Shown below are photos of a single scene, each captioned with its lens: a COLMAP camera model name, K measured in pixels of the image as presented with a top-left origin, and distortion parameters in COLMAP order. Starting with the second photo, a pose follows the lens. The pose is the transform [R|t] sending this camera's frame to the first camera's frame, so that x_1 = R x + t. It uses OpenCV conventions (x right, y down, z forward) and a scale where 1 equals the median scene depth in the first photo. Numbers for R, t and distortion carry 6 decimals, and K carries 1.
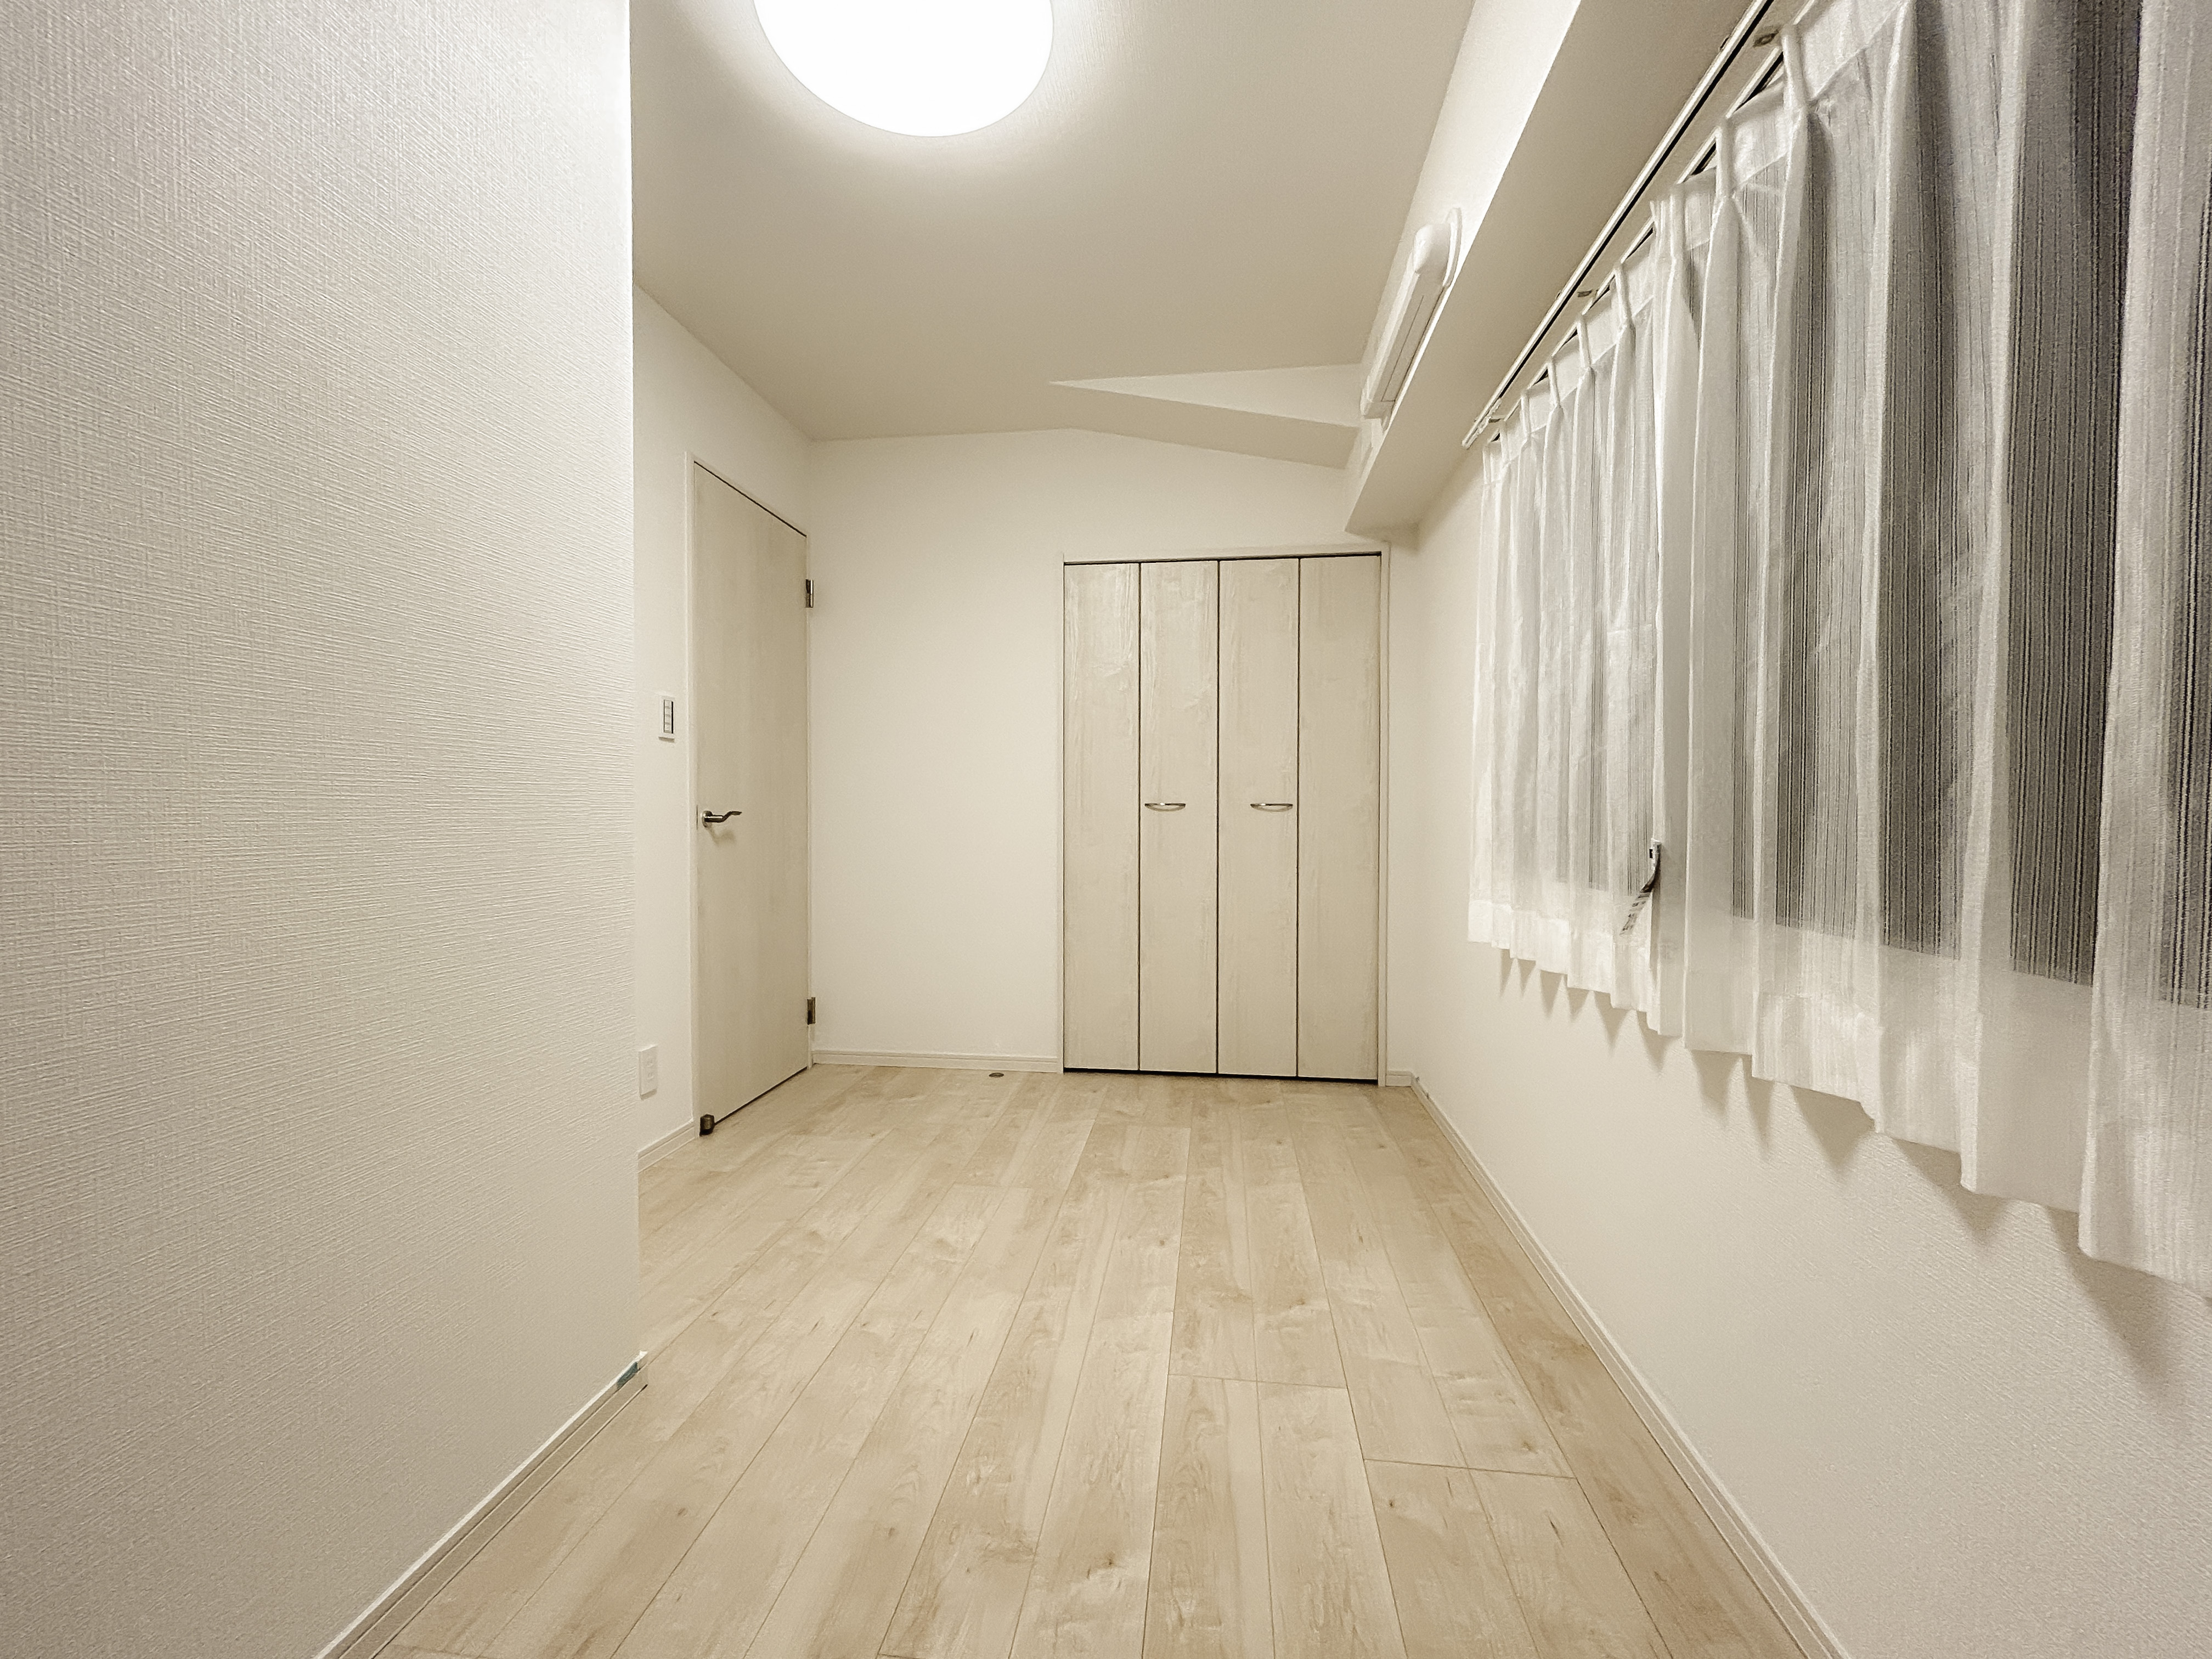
lens RADIAL K [[890.4, 0, 1106.0], [0, 890.4, 829.5], [0, 0, 1]] dist [-0.001815, -0.000319]
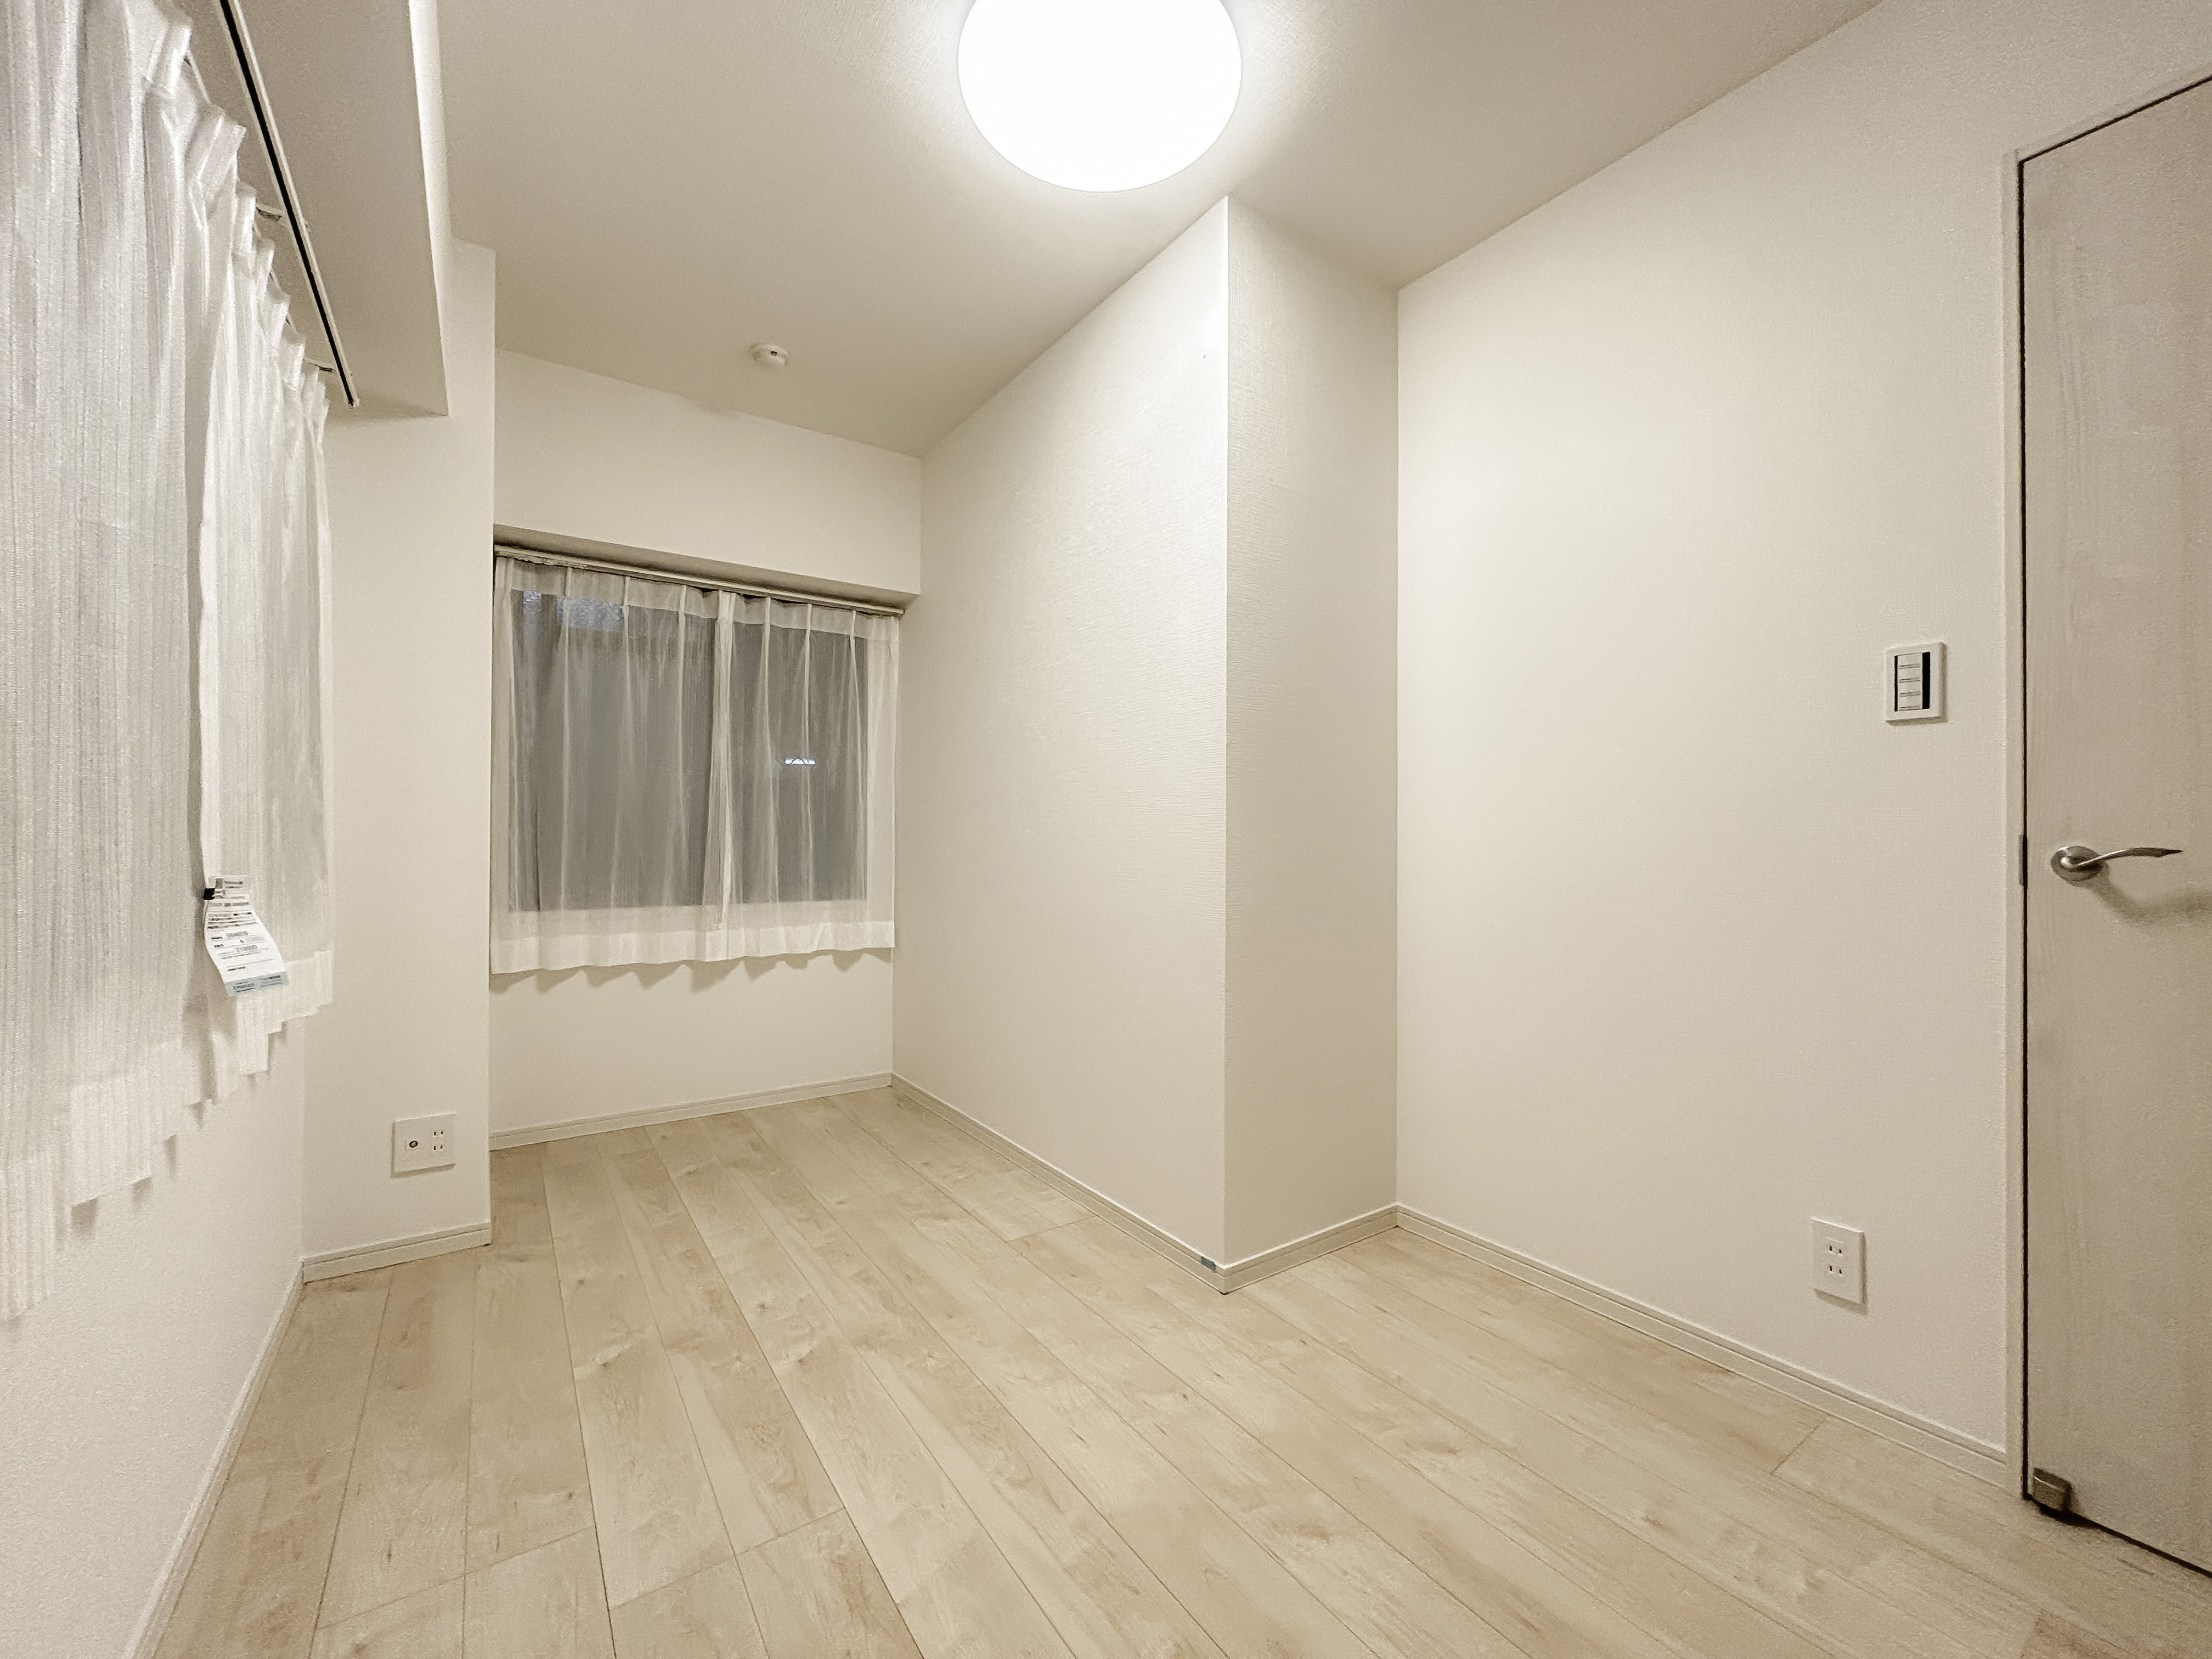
lens RADIAL K [[889.2, 0, 1106.0], [0, 889.2, 829.5], [0, 0, 1]] dist [-0.000610, -0.000128]
pose [[-0.742658, -0.014104, -0.669523, 0.452895], [-0.018181, 0.999834, -0.000895, -0.034734], [0.669424, 0.011508, -0.742791, 1.758594]]
